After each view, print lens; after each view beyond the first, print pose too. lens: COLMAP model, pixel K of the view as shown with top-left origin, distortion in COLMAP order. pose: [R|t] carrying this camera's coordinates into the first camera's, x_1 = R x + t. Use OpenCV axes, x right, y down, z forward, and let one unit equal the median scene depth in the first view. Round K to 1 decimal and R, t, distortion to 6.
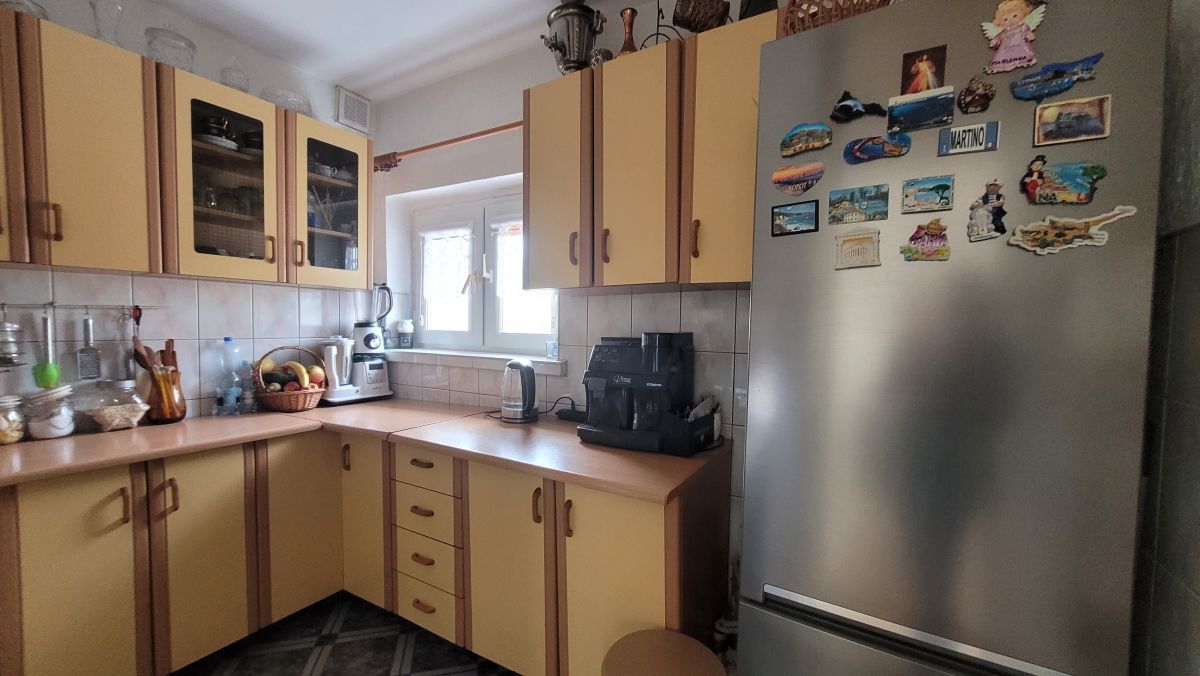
lens RADIAL K [[473.8, 0, 595.8], [0, 473.8, 337.3], [0, 0, 1]] dist [0.001515, -0.000468]
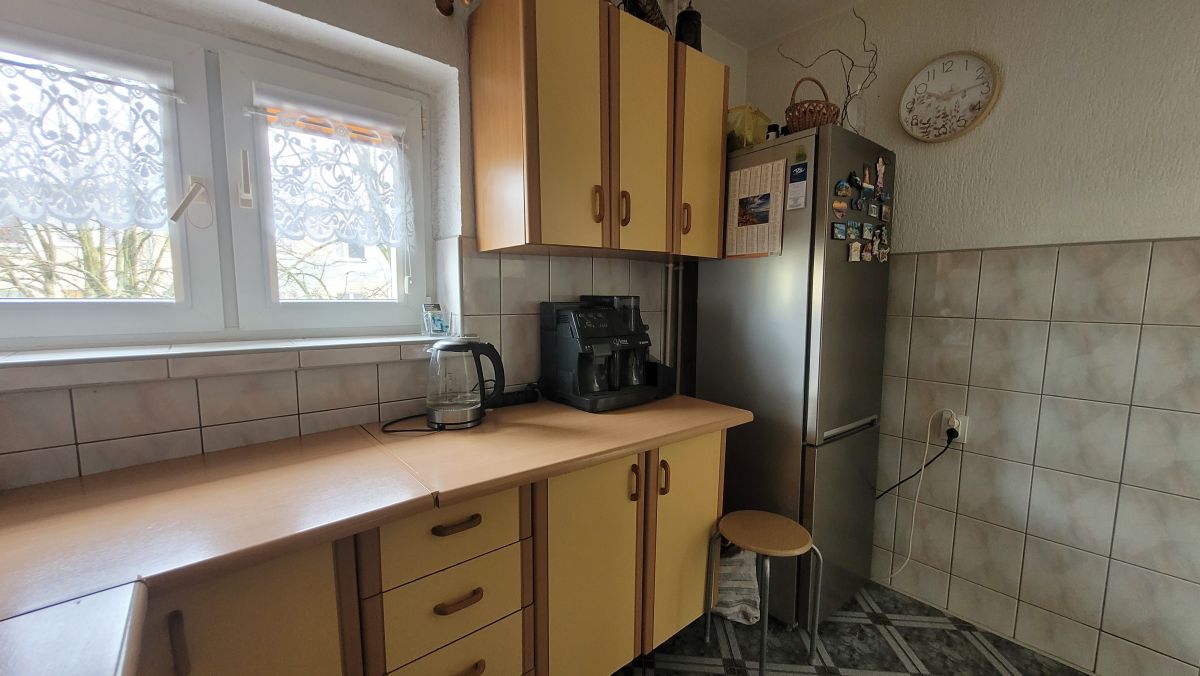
lens RADIAL K [[473.8, 0, 603.3], [0, 473.8, 345.5], [0, 0, 1]] dist [0.001515, -0.000468]
pose [[0.342495, -0.116482, 0.932271, -0.762010], [0.030432, 0.993139, 0.112907, -0.015983], [-0.939027, -0.010299, 0.343690, 0.577753]]
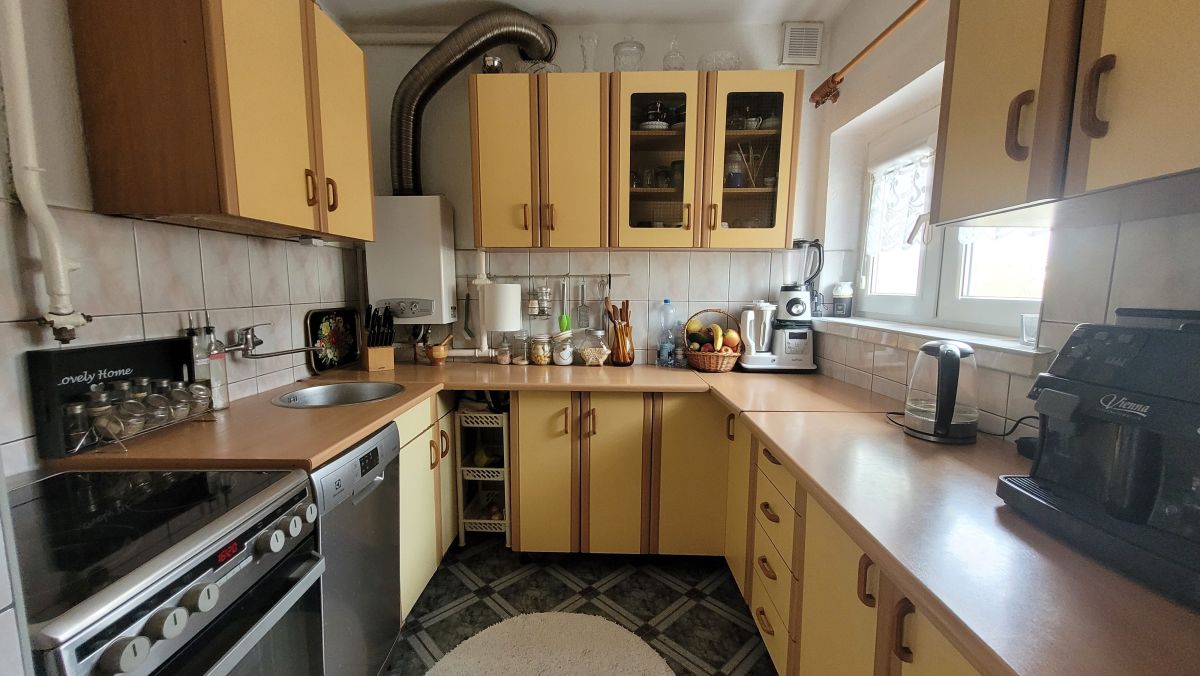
lens RADIAL K [[473.8, 0, 596.7], [0, 473.8, 343.8], [0, 0, 1]] dist [0.001515, -0.000468]
pose [[0.484918, 0.092374, -0.869667, 0.164315], [-0.021146, 0.995354, 0.093933, 0.002223], [0.874304, -0.027160, 0.484618, 0.309730]]
